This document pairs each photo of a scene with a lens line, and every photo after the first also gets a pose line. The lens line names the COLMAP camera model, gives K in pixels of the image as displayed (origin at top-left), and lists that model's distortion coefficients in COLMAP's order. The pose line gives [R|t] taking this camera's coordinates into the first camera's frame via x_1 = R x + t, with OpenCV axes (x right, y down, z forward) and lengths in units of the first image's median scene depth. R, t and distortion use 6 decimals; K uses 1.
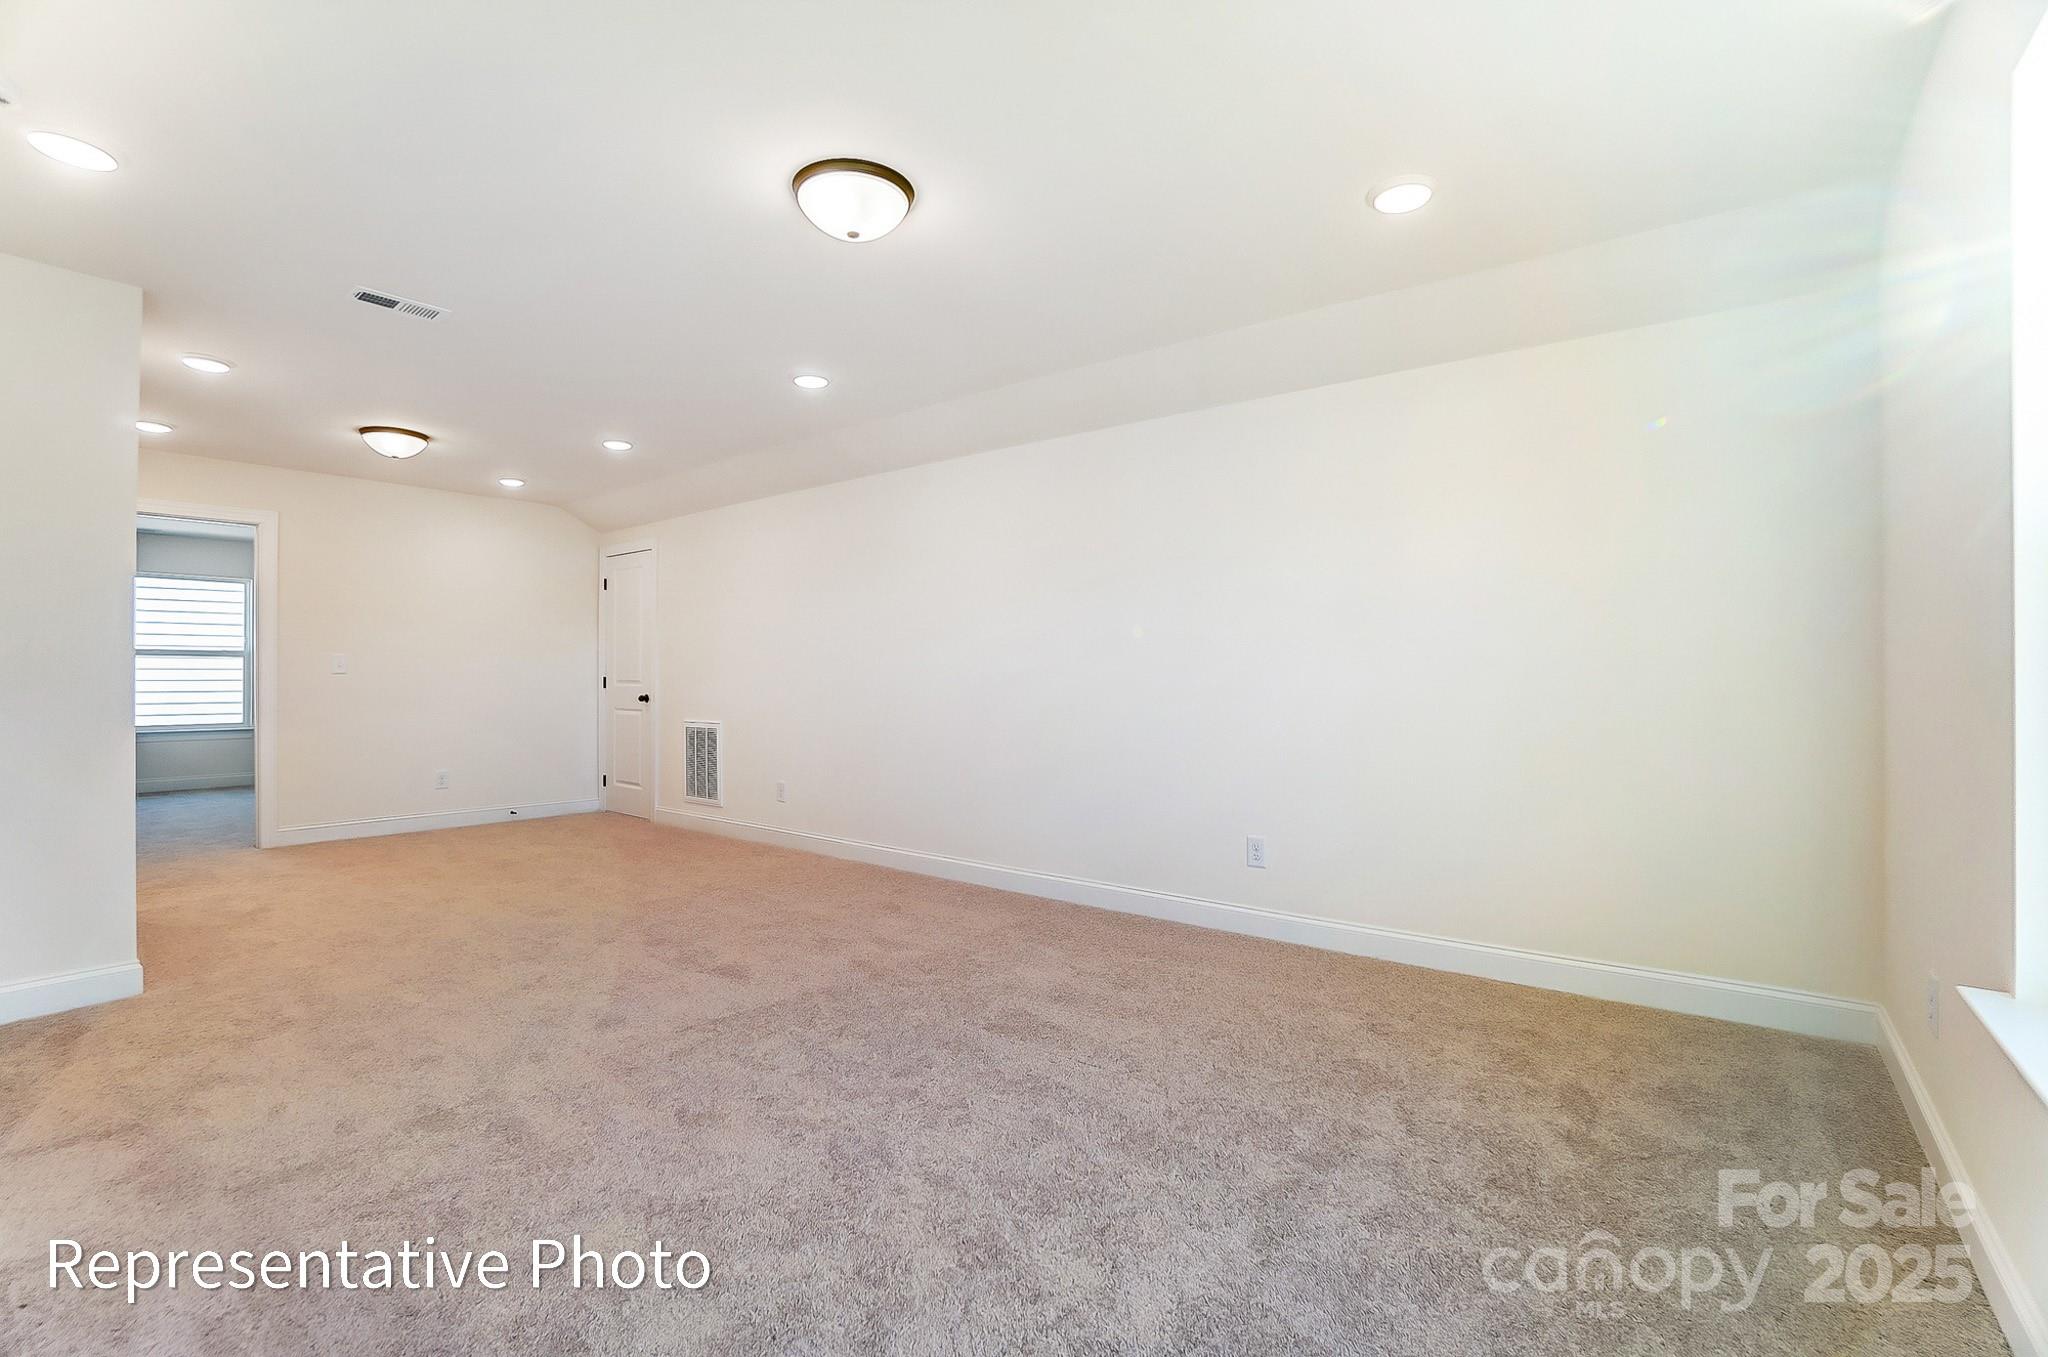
lens RADIAL K [[913.2, 0, 1040.8], [0, 913.2, 672.0], [0, 0, 1]] dist [-0.058425, 0.022088]
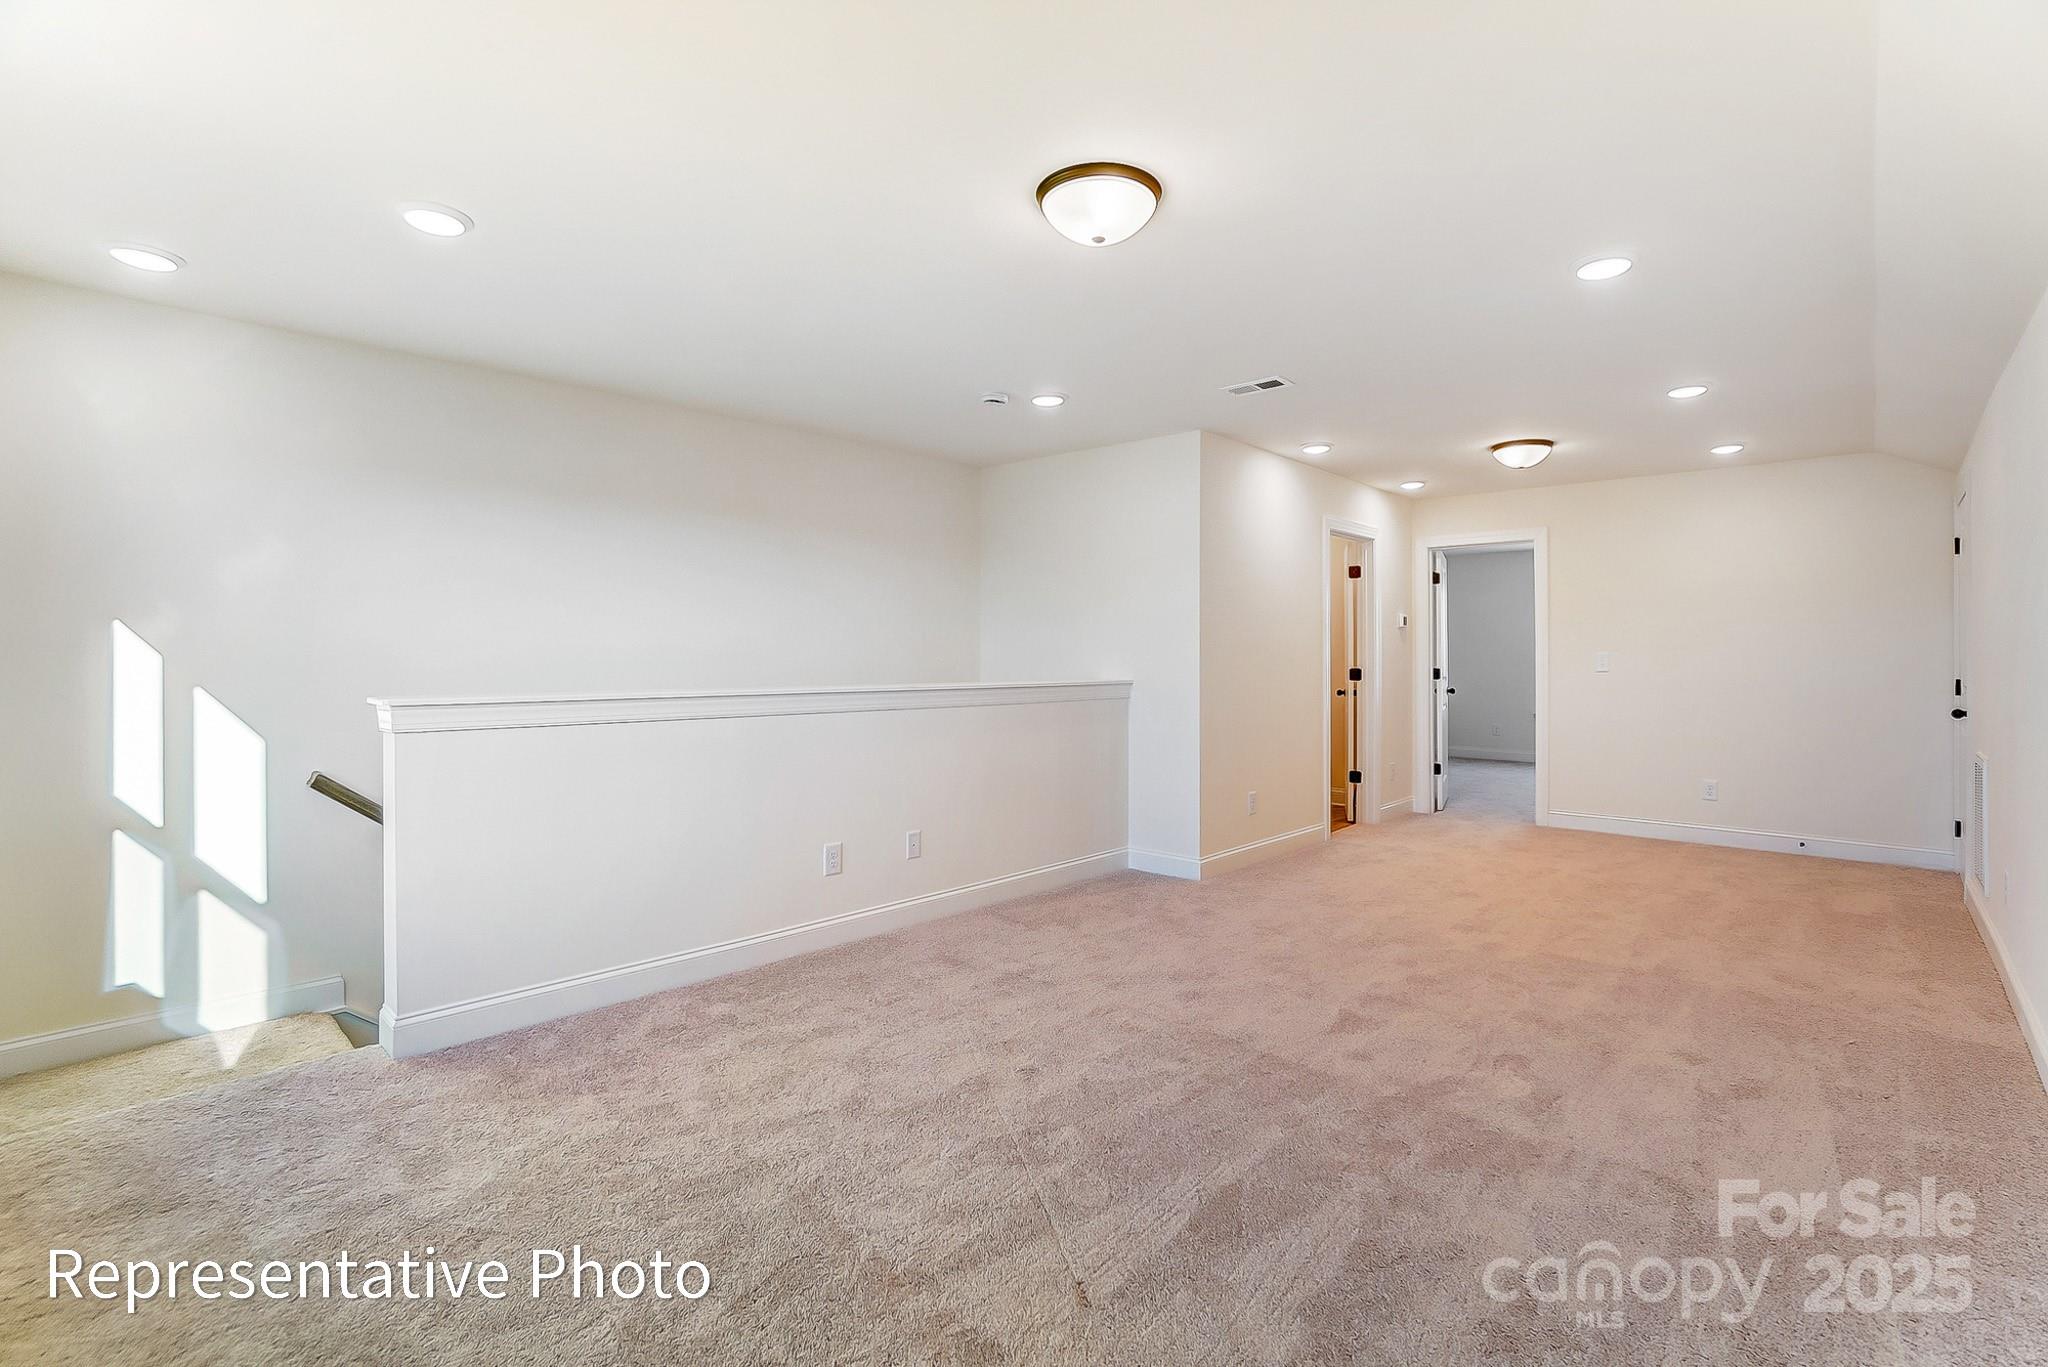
lens RADIAL K [[937.7, 0, 1024.0], [0, 937.7, 683.5], [0, 0, 1]] dist [-0.002091, -0.000174]
pose [[-0.075096, 0.020710, -0.996961, 0.627775], [-0.004504, 0.999767, 0.021107, -0.016178], [0.997166, 0.006075, -0.074985, 0.808034]]
